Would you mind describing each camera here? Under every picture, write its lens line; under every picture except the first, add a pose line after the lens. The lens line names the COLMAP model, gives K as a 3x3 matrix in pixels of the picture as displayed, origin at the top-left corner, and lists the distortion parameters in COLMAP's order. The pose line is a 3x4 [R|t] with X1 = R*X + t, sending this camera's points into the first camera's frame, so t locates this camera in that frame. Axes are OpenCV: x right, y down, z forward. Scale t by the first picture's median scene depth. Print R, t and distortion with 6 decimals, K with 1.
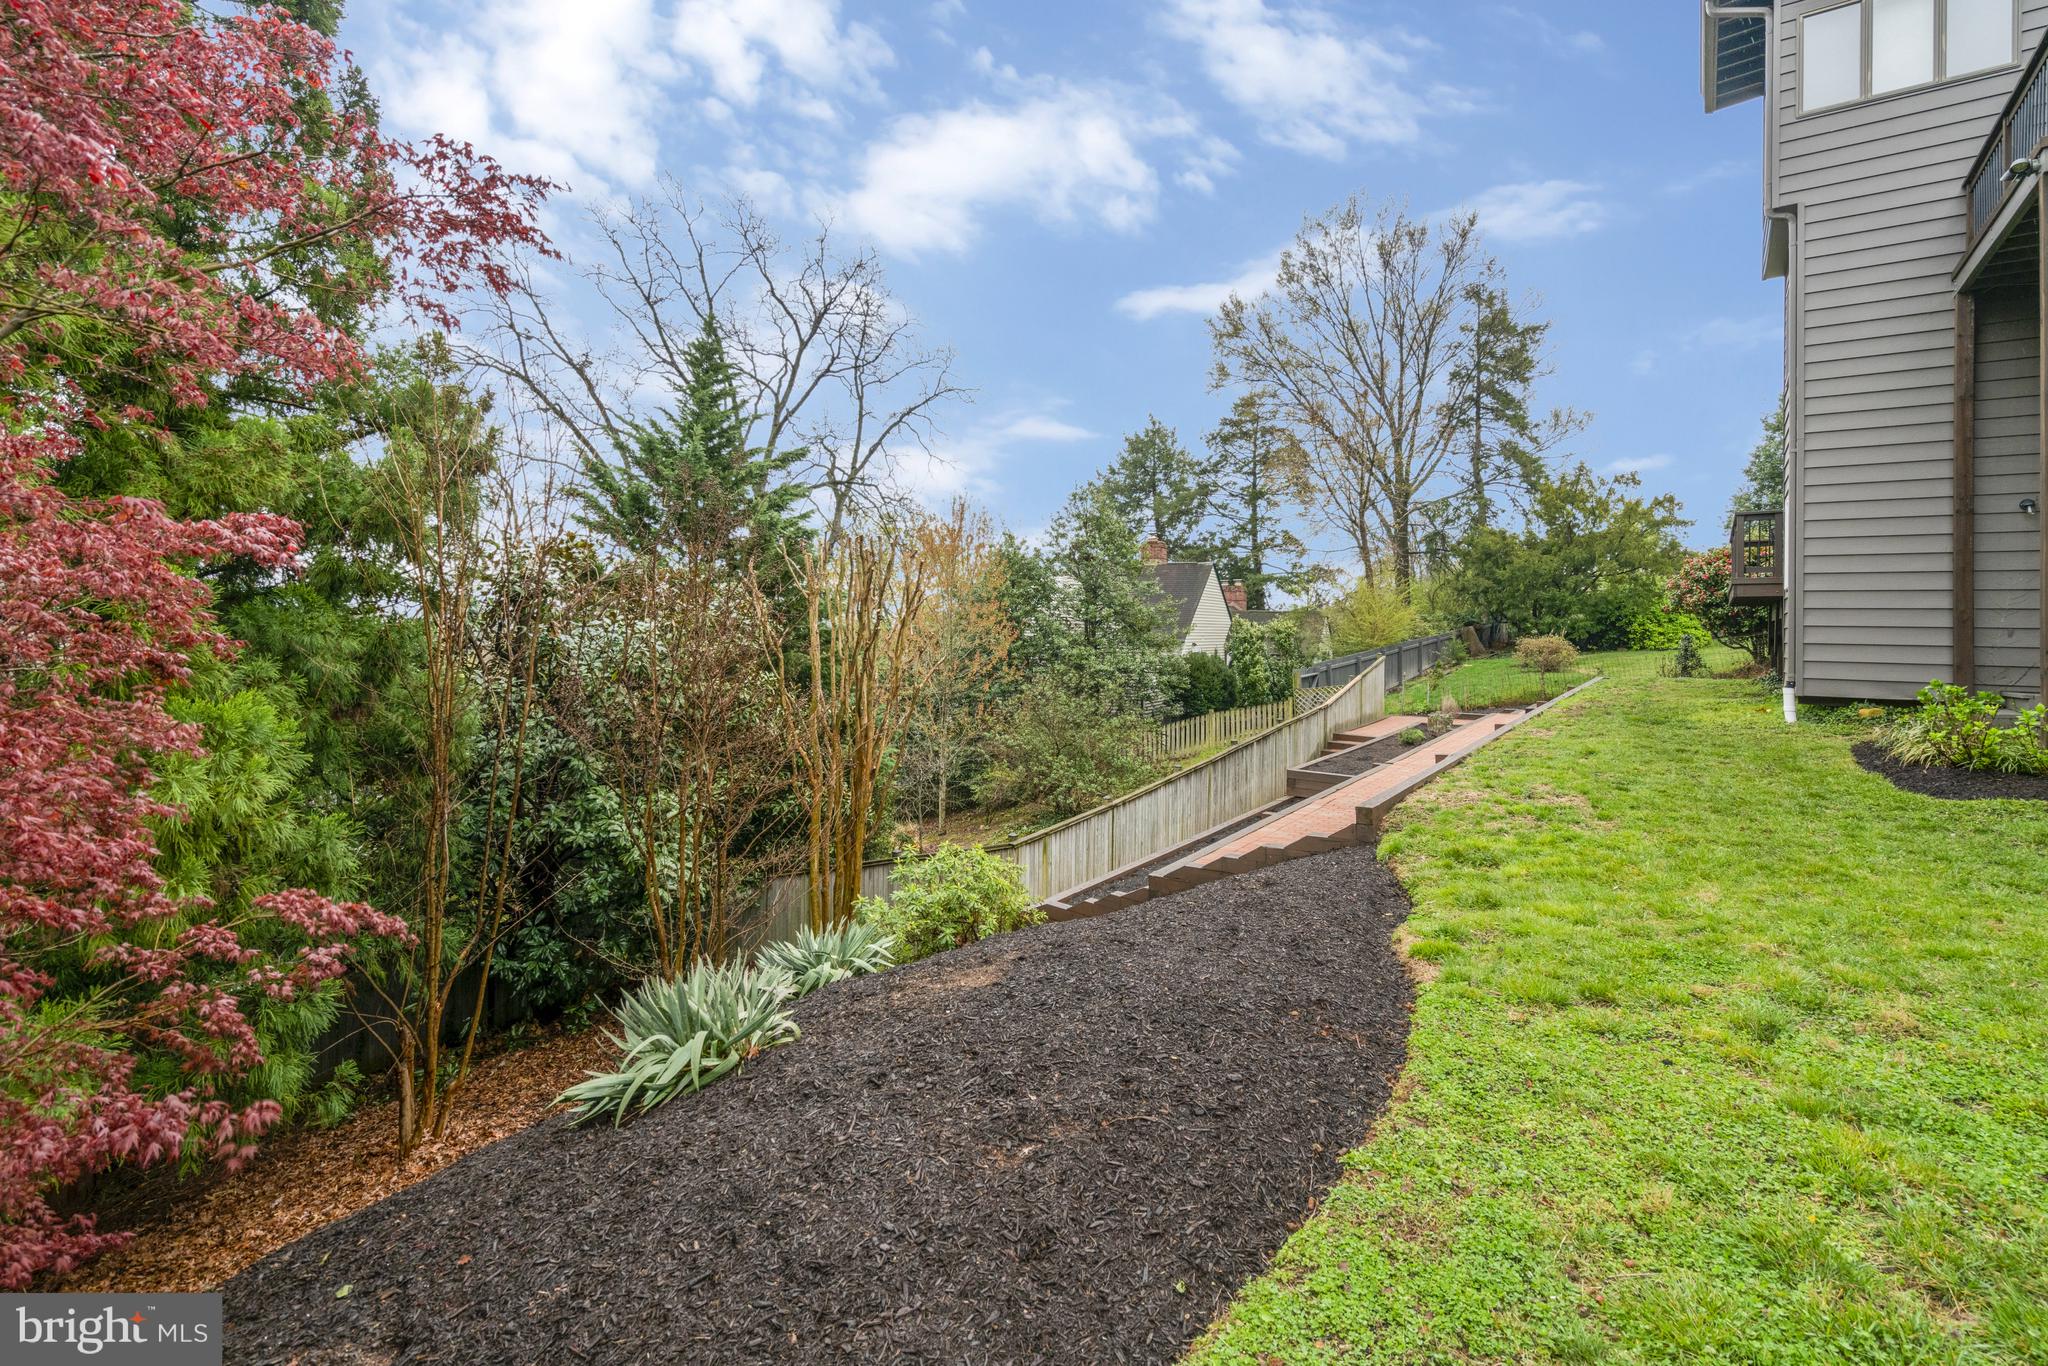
lens RADIAL K [[931.9, 0, 985.1], [0, 931.9, 630.8], [0, 0, 1]] dist [-0.005802, 0.000007]
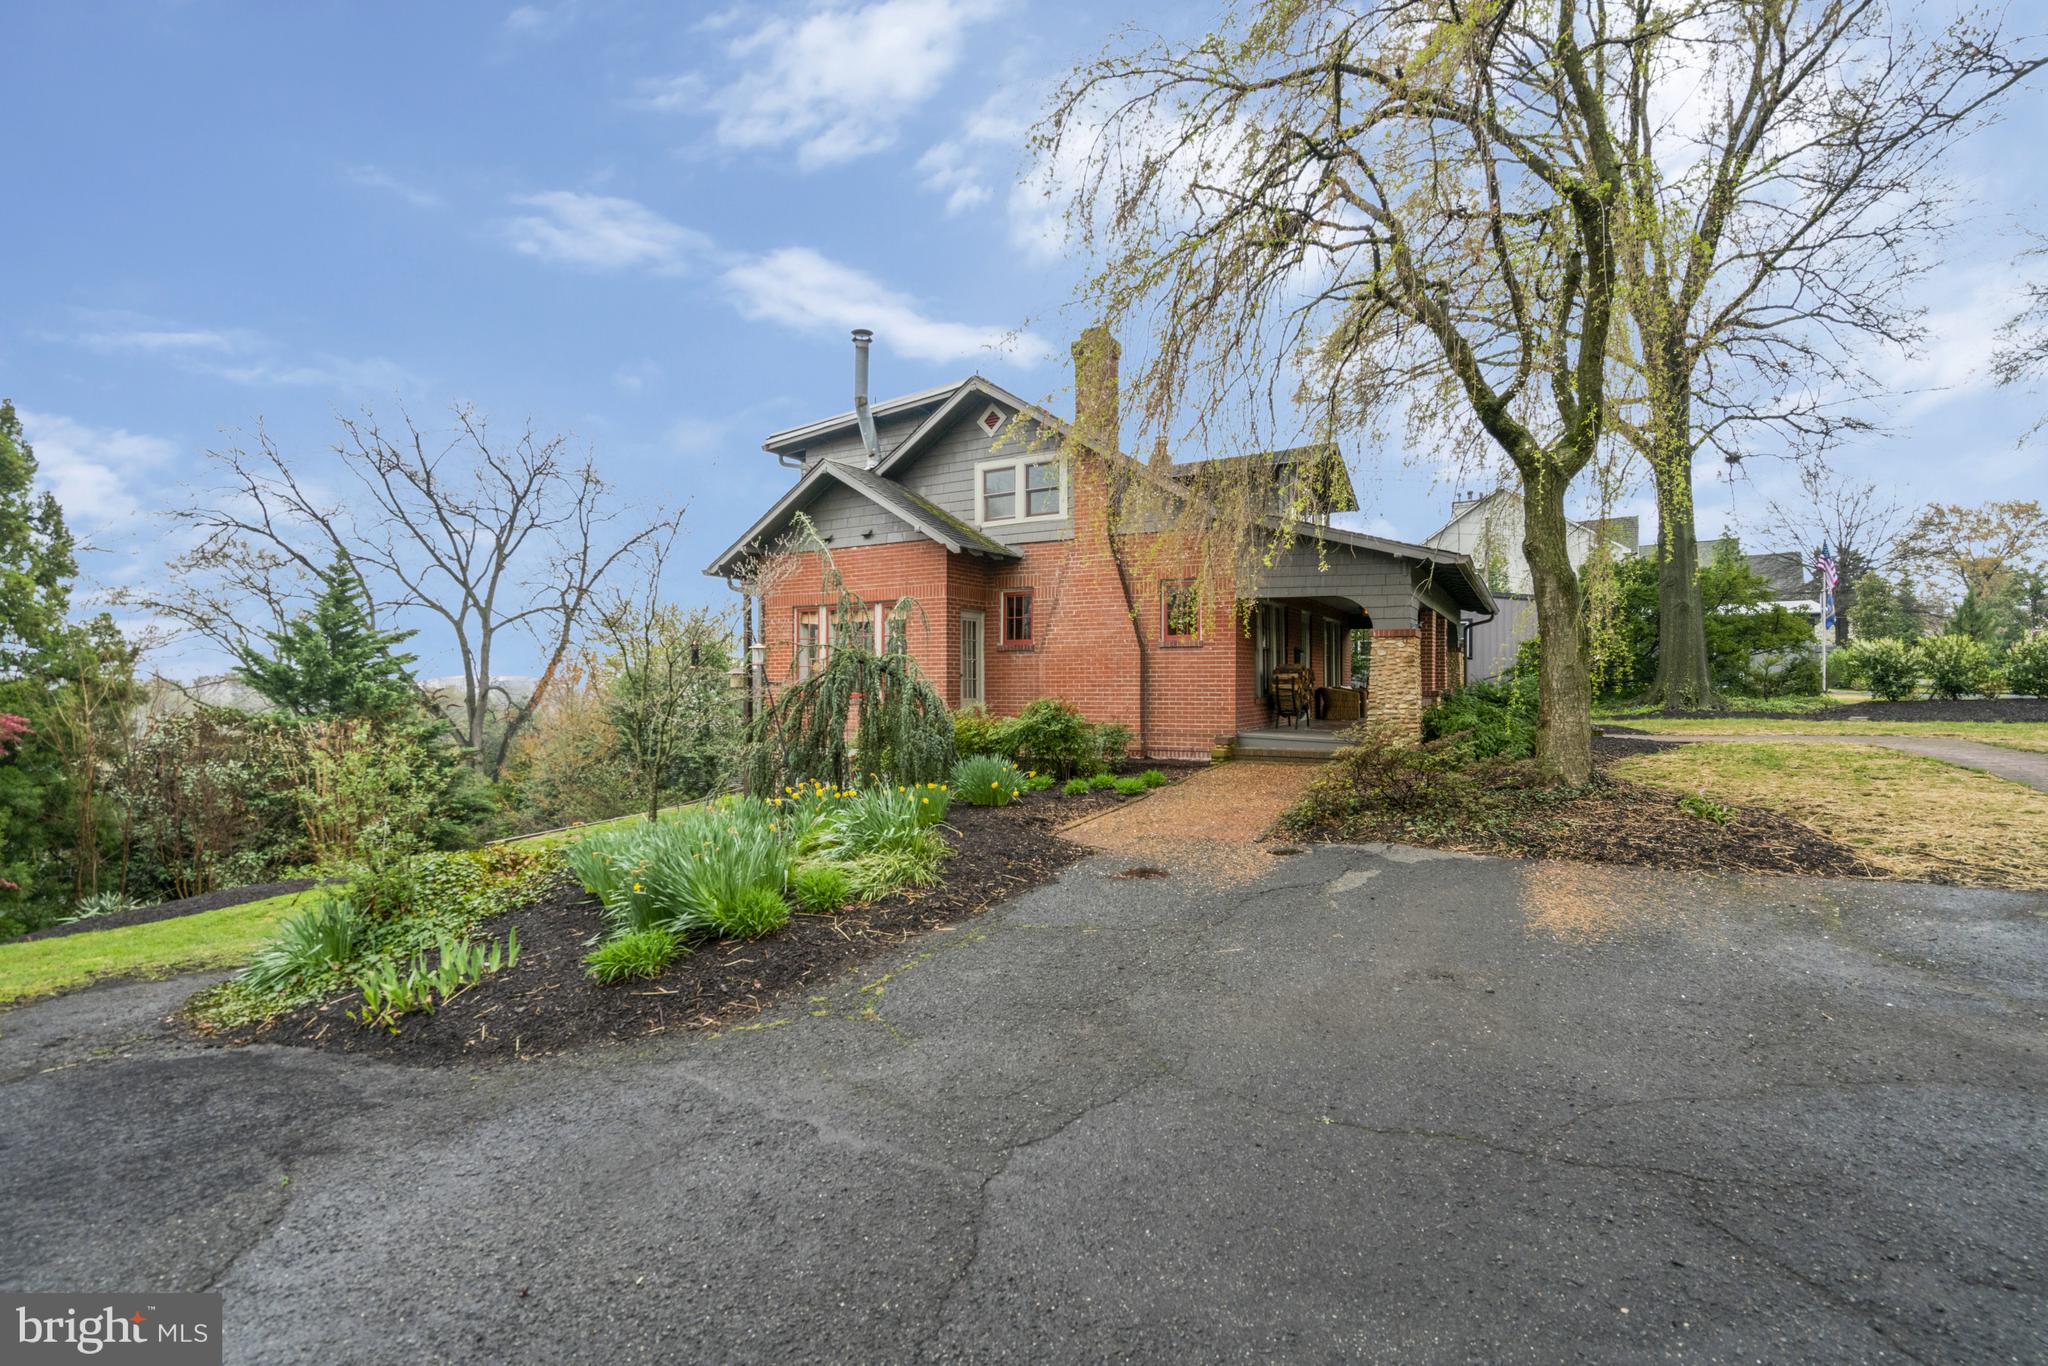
lens RADIAL K [[931.9, 0, 1022.4], [0, 931.9, 684.2], [0, 0, 1]] dist [-0.005802, 0.000007]
pose [[0.992160, -0.024568, 0.122536, 0.292933], [0.024292, 0.999698, 0.003743, -0.040444], [-0.122591, -0.000737, 0.992457, -0.313605]]
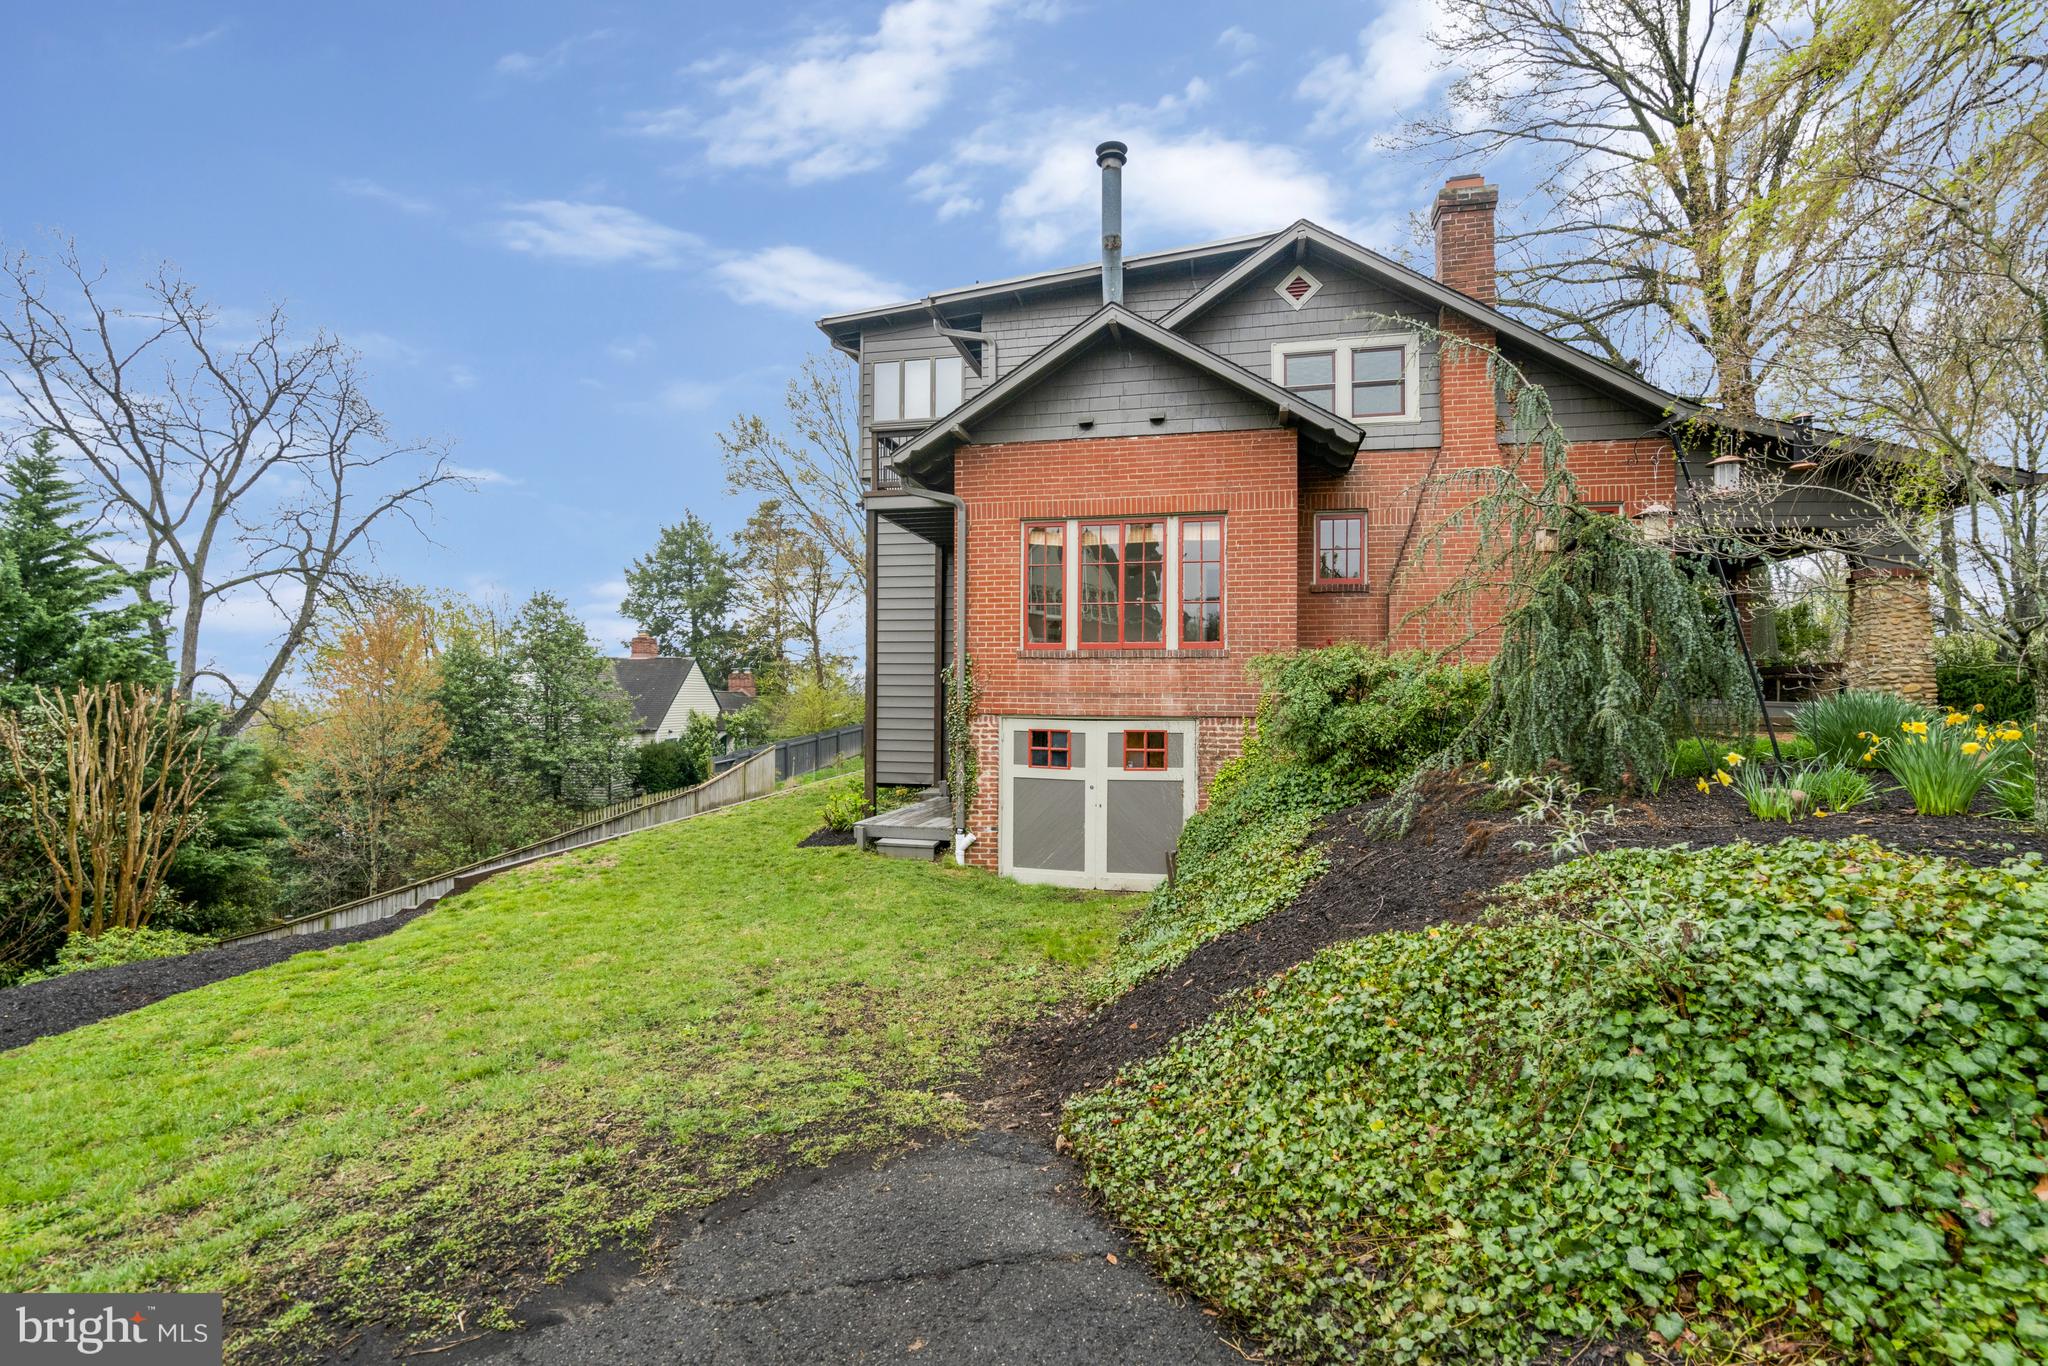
lens RADIAL K [[931.9, 0, 1019.2], [0, 931.9, 682.7], [0, 0, 1]] dist [-0.005802, 0.000007]
pose [[0.918432, -0.004419, 0.395555, 0.132677], [0.009642, 0.999891, -0.011218, -0.022421], [-0.395462, 0.014117, 0.918374, -0.158753]]
